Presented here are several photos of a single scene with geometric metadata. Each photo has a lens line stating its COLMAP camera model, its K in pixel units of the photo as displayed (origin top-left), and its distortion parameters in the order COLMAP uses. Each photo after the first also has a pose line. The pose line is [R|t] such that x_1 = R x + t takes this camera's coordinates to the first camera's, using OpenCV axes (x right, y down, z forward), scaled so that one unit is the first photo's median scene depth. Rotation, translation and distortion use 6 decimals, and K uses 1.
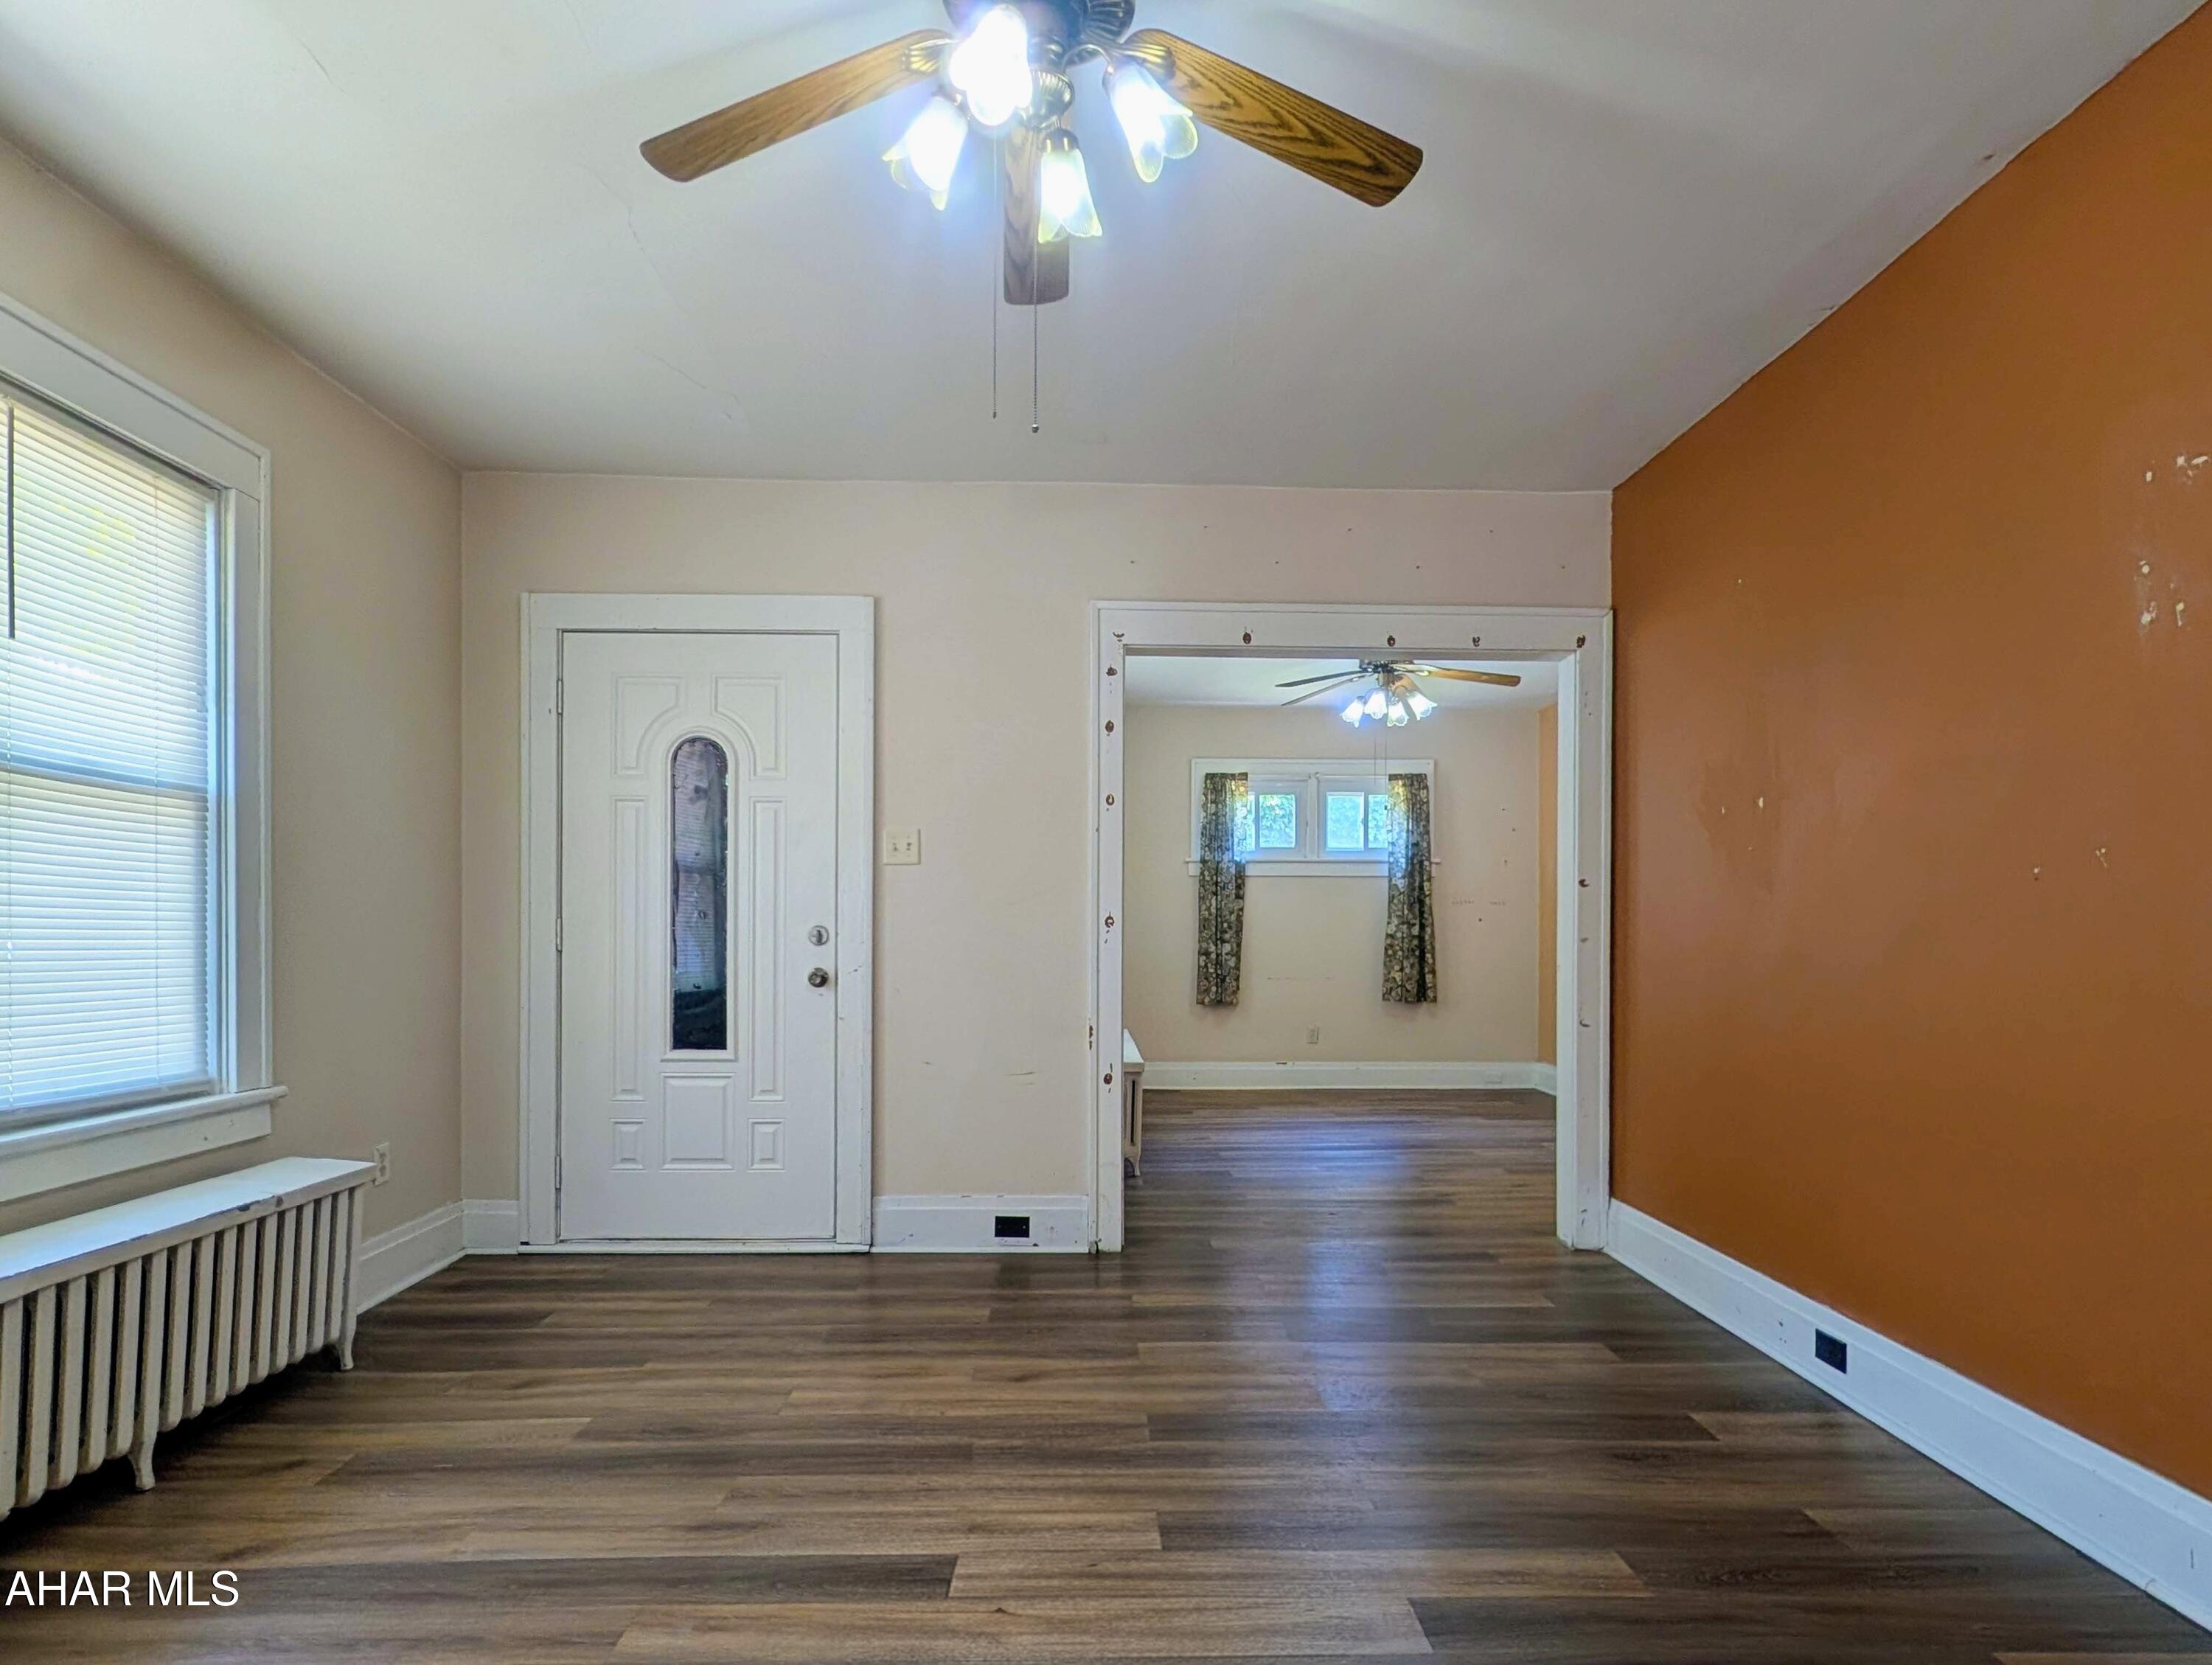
lens RADIAL K [[1126.5, 0, 1110.7], [0, 1126.5, 842.1], [0, 0, 1]] dist [0.006091, 0.001702]
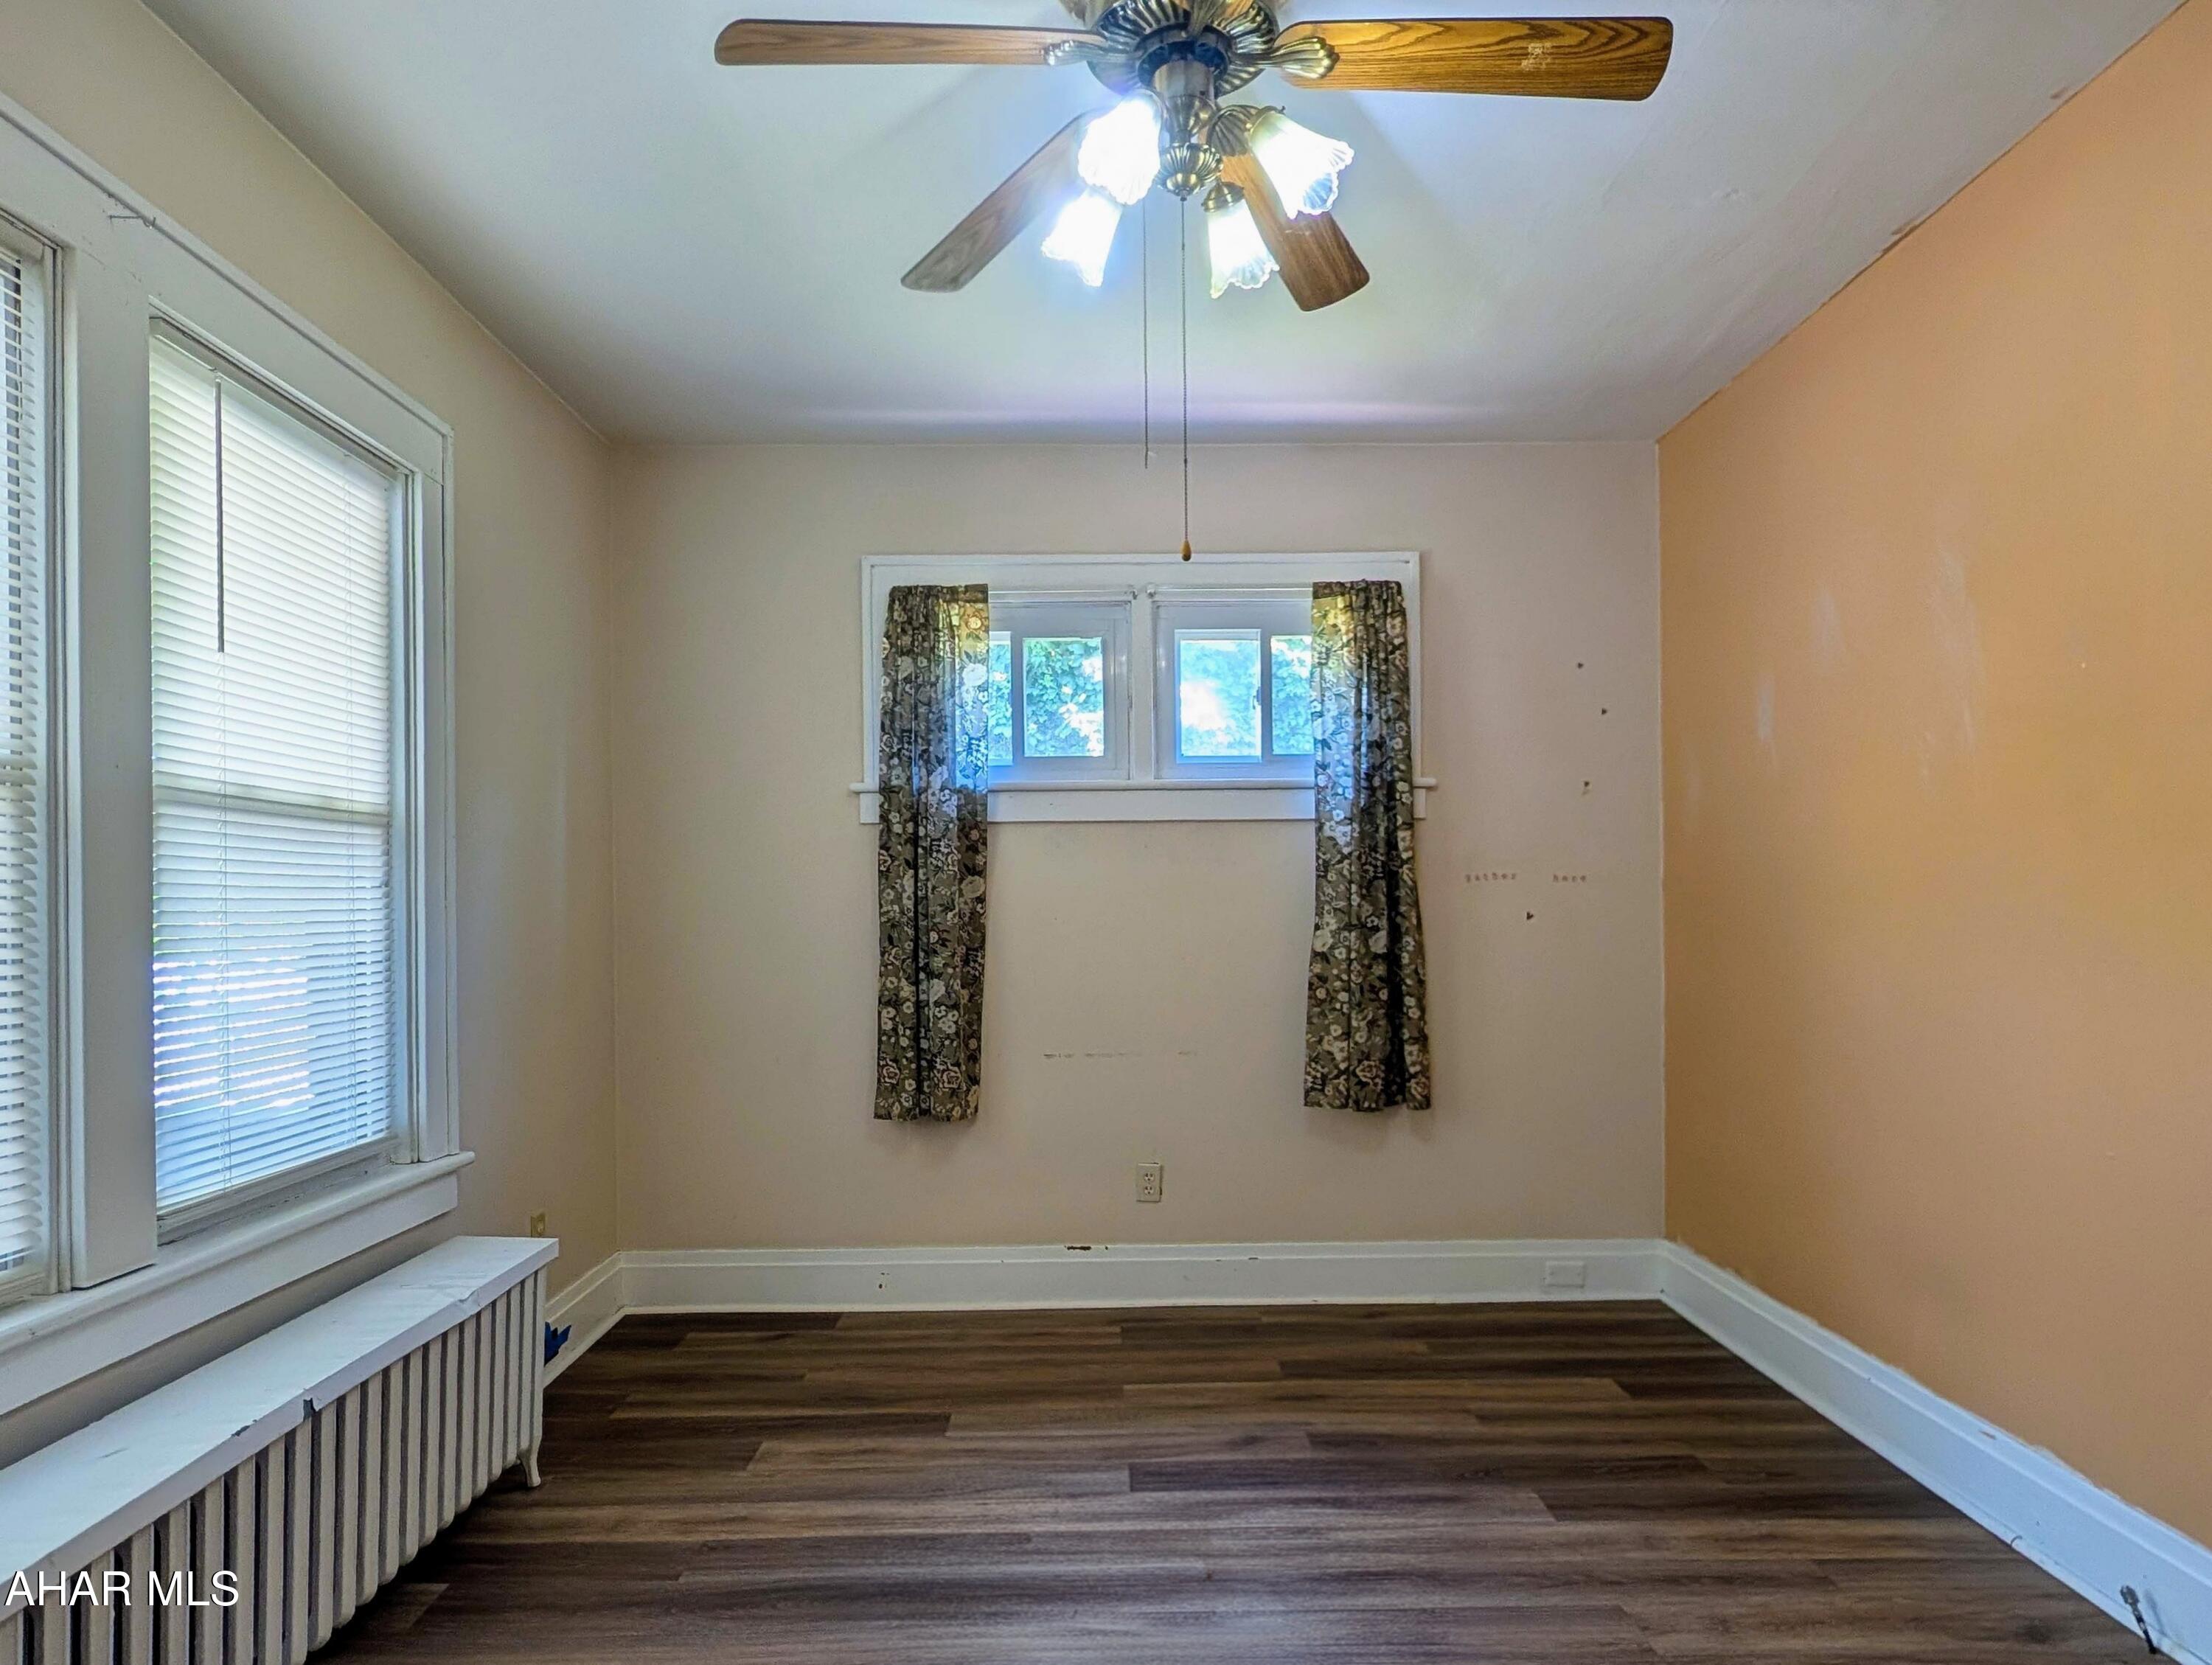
lens RADIAL K [[1126.5, 0, 1099.3], [0, 1126.5, 834.5], [0, 0, 1]] dist [0.006091, 0.001702]
pose [[0.999680, -0.013873, -0.021171, 0.172591], [0.014026, 0.999876, 0.007105, 0.032237], [0.021069, -0.007399, 0.999751, 0.565248]]
